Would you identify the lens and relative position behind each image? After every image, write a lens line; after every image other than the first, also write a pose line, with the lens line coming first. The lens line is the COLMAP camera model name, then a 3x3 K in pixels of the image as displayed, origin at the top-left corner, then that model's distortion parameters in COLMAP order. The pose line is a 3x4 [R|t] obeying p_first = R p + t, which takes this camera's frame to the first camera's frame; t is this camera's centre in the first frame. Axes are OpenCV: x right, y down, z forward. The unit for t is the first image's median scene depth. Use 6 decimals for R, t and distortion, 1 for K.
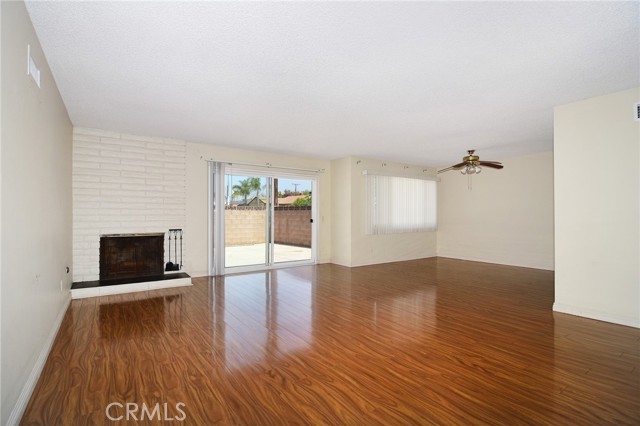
lens RADIAL K [[309.0, 0, 322.8], [0, 309.0, 214.6], [0, 0, 1]] dist [-0.021781, -0.000500]
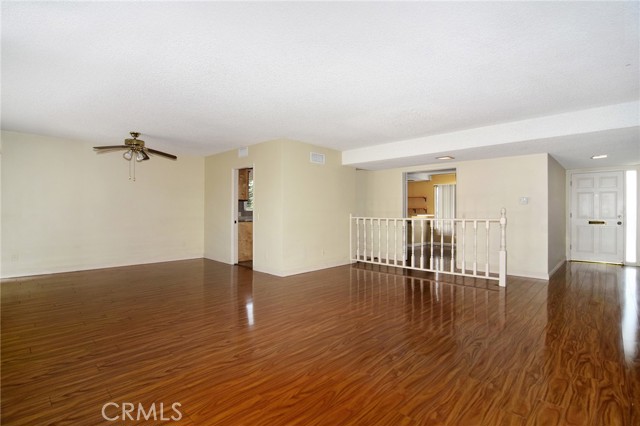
lens RADIAL K [[309.0, 0, 324.6], [0, 309.0, 211.1], [0, 0, 1]] dist [-0.021781, -0.000500]
pose [[-0.202740, -0.005274, 0.979218, -0.498015], [-0.010506, 0.999940, 0.003210, -0.003474], [-0.979176, -0.009637, -0.202783, 0.746456]]
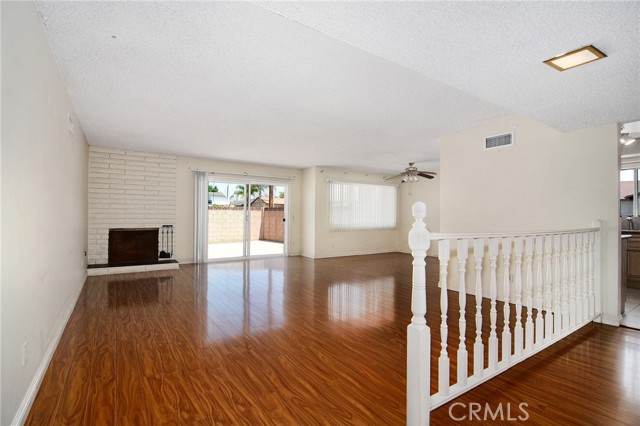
lens RADIAL K [[309.0, 0, 321.5], [0, 309.0, 213.4], [0, 0, 1]] dist [-0.021781, -0.000500]
pose [[0.999790, 0.008062, -0.018858, 0.173357], [-0.008169, 0.999951, -0.005610, 0.000721], [0.018812, 0.005763, 0.999806, -0.247428]]
